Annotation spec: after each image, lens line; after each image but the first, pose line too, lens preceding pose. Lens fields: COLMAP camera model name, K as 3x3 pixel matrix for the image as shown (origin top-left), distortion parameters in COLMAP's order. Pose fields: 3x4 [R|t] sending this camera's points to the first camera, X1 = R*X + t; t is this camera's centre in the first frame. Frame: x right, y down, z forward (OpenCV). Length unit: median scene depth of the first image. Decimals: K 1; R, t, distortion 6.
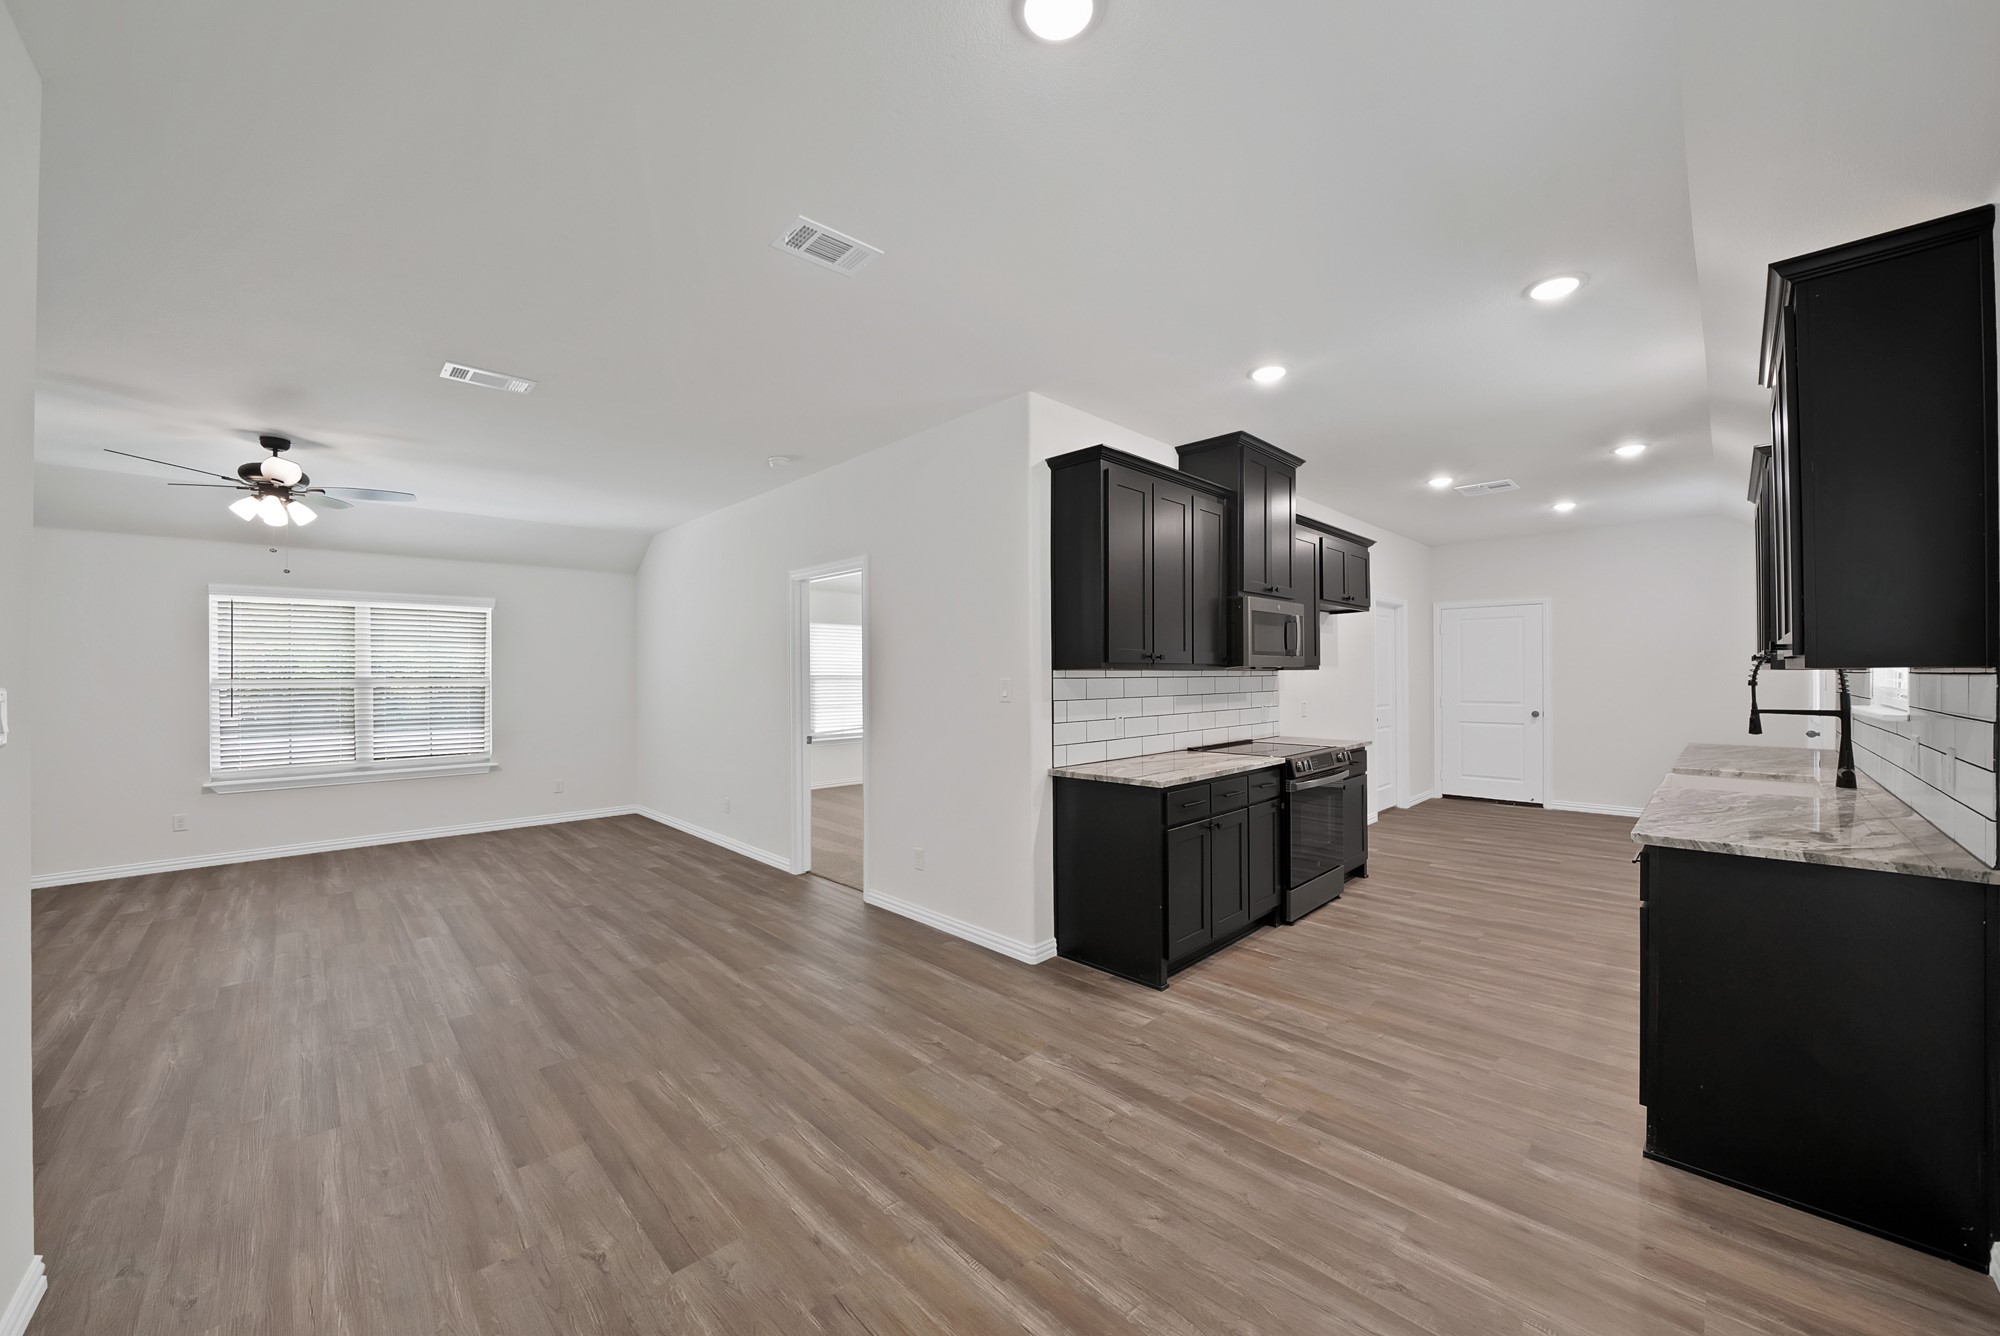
lens RADIAL K [[730.1, 0, 1002.1], [0, 730.1, 671.8], [0, 0, 1]] dist [-0.028683, 0.004093]
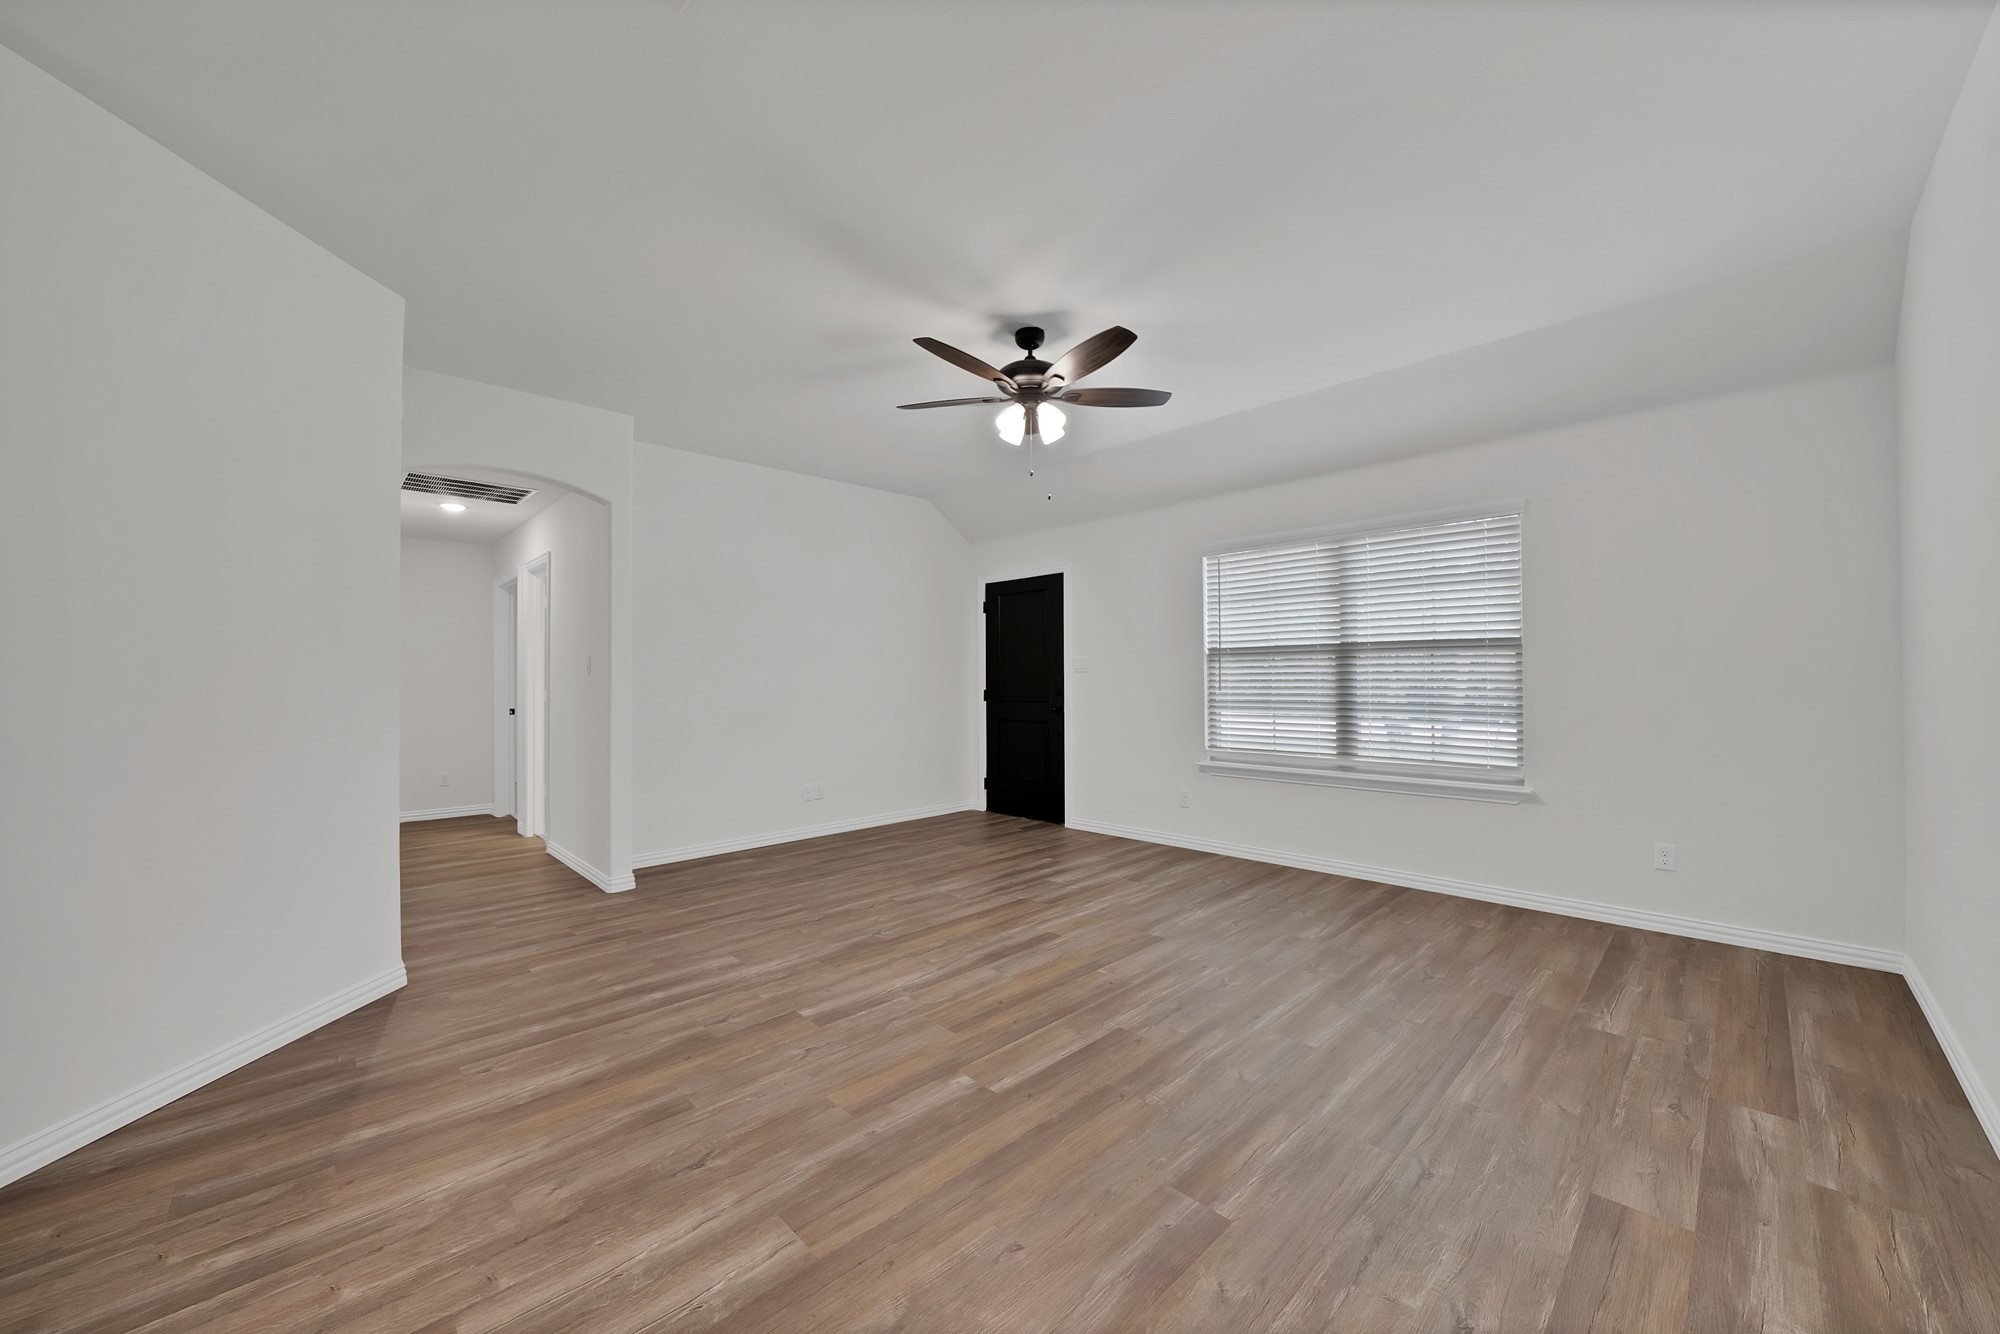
lens RADIAL K [[730.1, 0, 1002.1], [0, 730.1, 670.8], [0, 0, 1]] dist [-0.028683, 0.004093]
pose [[-0.012863, -0.002851, -0.999913, -0.214521], [0.010159, 0.999944, -0.002982, 0.049855], [0.999866, -0.010197, -0.012833, 0.916690]]
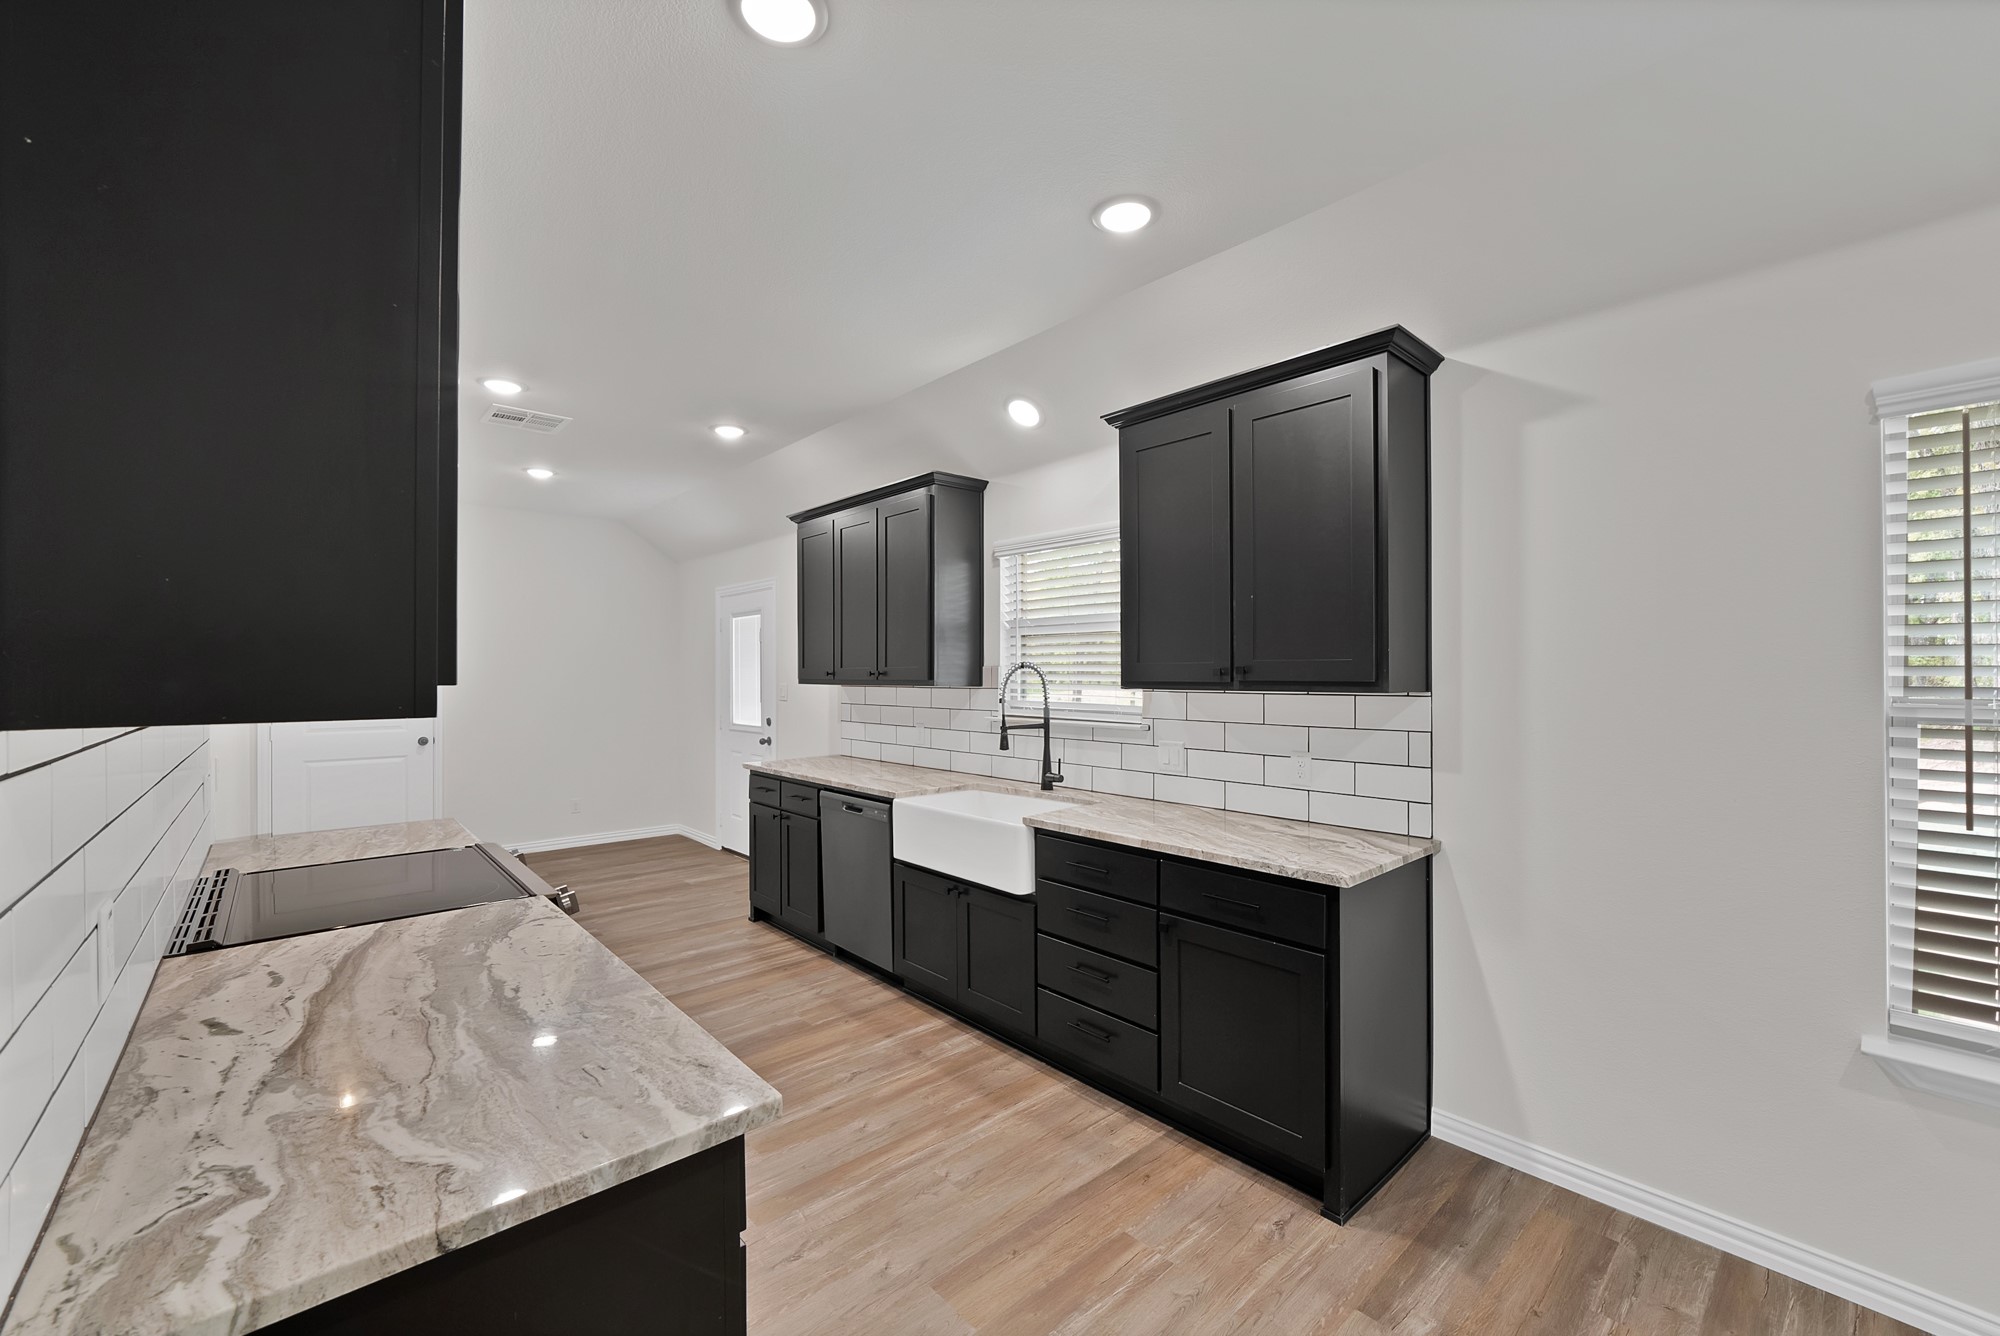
lens RADIAL K [[795.7, 0, 1000.0], [0, 795.7, 668.0], [0, 0, 1]] dist [-0.007588, 0.000425]
pose [[0.049021, 0.012544, 0.998719, -0.070806], [-0.001900, 0.999920, -0.012466, -0.012018], [-0.998796, -0.001287, 0.049041, 0.653132]]
